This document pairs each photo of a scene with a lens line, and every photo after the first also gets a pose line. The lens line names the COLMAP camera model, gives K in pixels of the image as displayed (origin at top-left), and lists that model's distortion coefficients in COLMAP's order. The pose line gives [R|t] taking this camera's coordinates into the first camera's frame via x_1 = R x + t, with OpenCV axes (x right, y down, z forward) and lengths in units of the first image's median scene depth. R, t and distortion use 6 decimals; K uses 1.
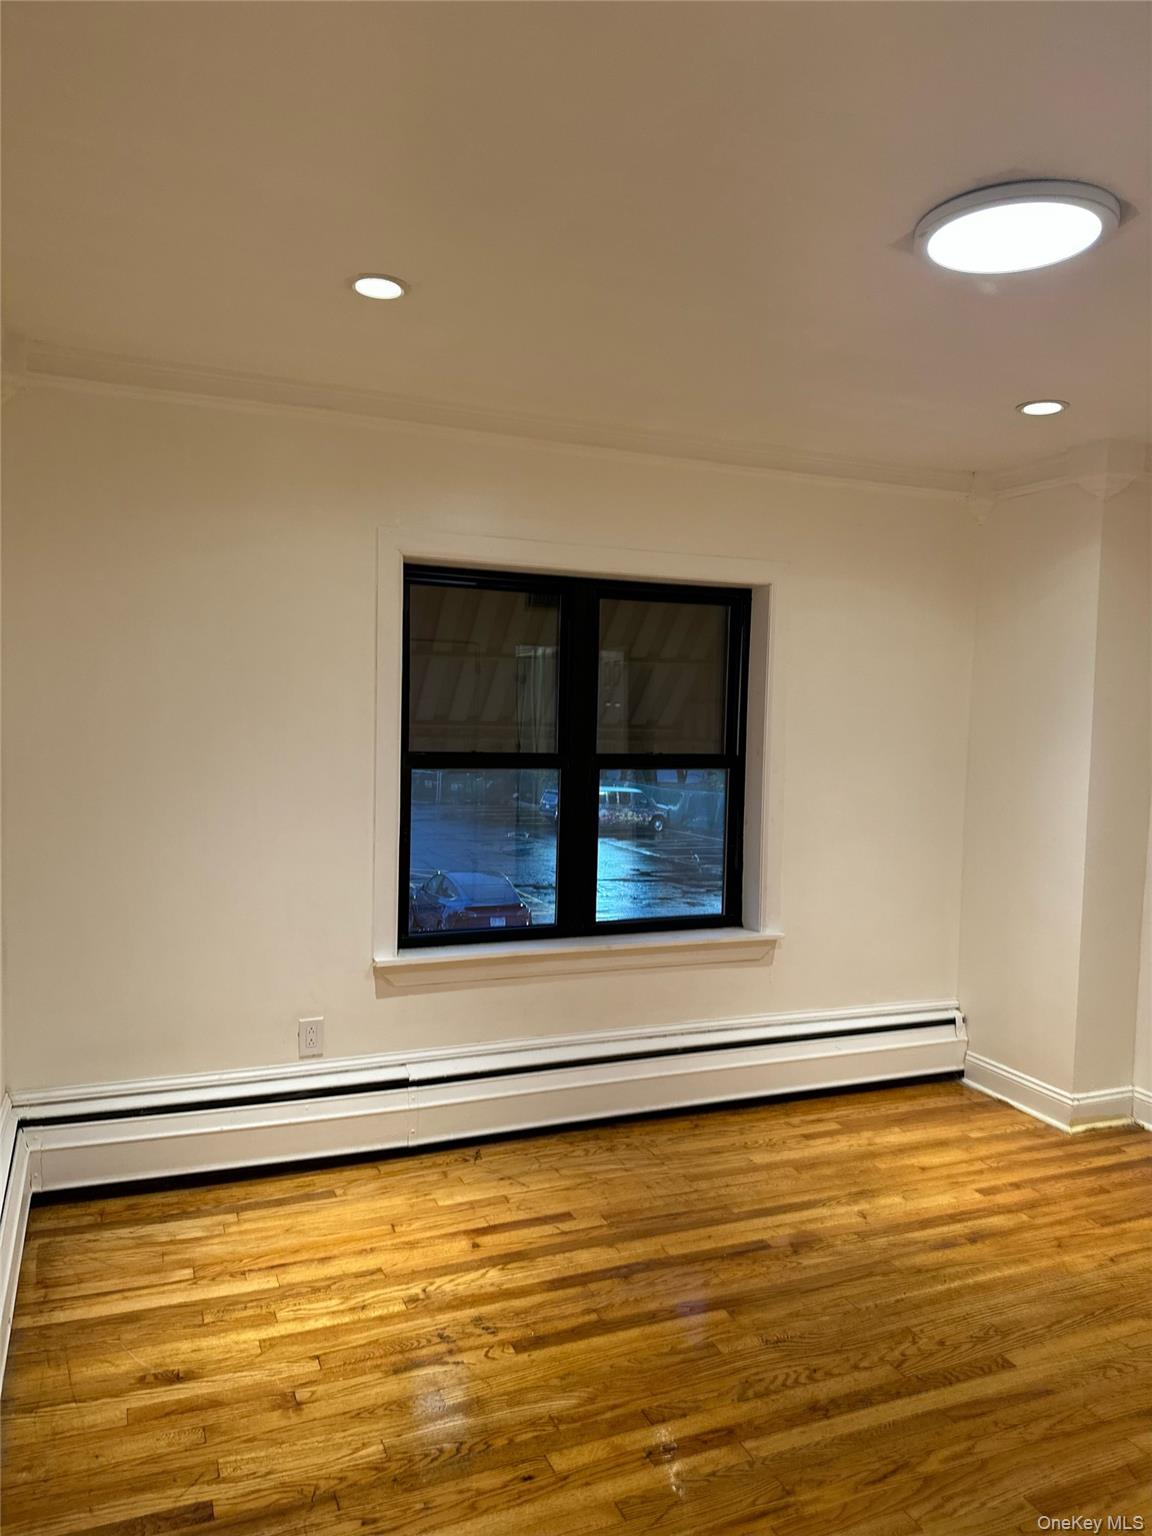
lens RADIAL K [[1080.9, 0, 554.3], [0, 1080.9, 767.4], [0, 0, 1]] dist [0.143983, -0.202974]
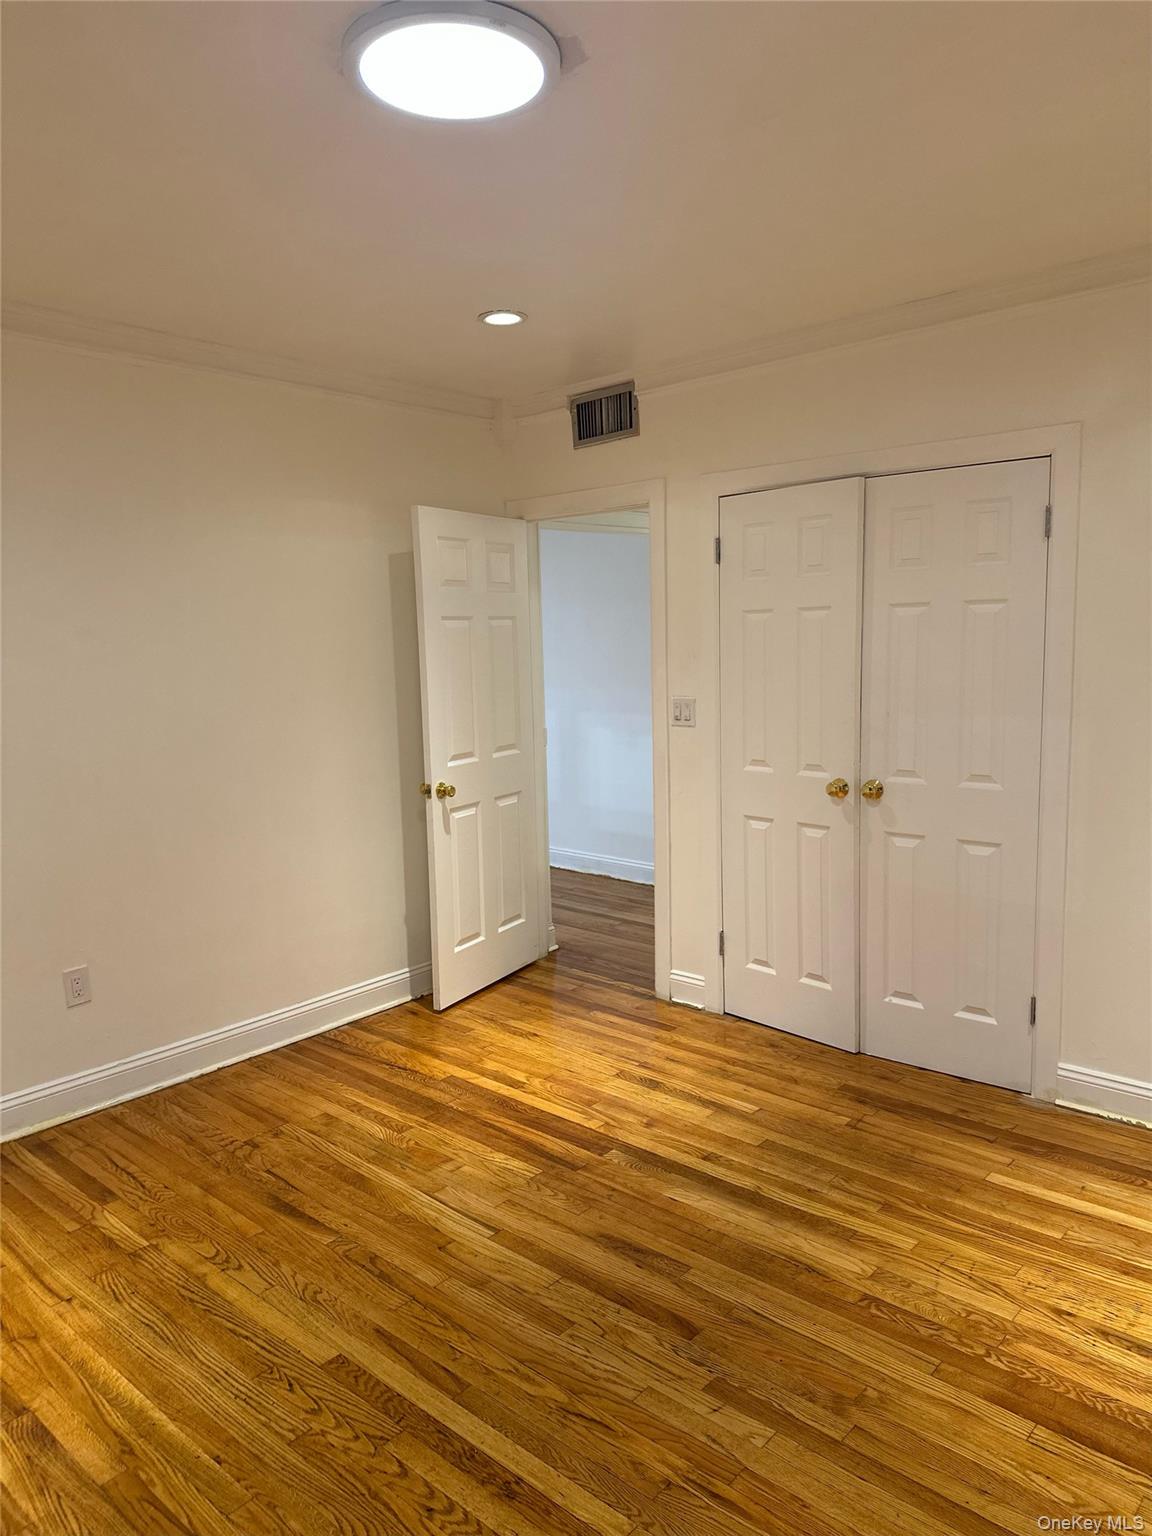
lens RADIAL K [[1080.9, 0, 554.3], [0, 1080.9, 767.4], [0, 0, 1]] dist [0.143983, -0.202974]
pose [[-0.441675, -0.144729, 0.885425, -0.404528], [0.070682, 0.978222, 0.195156, -0.096890], [-0.894387, 0.148779, -0.421826, 1.177432]]
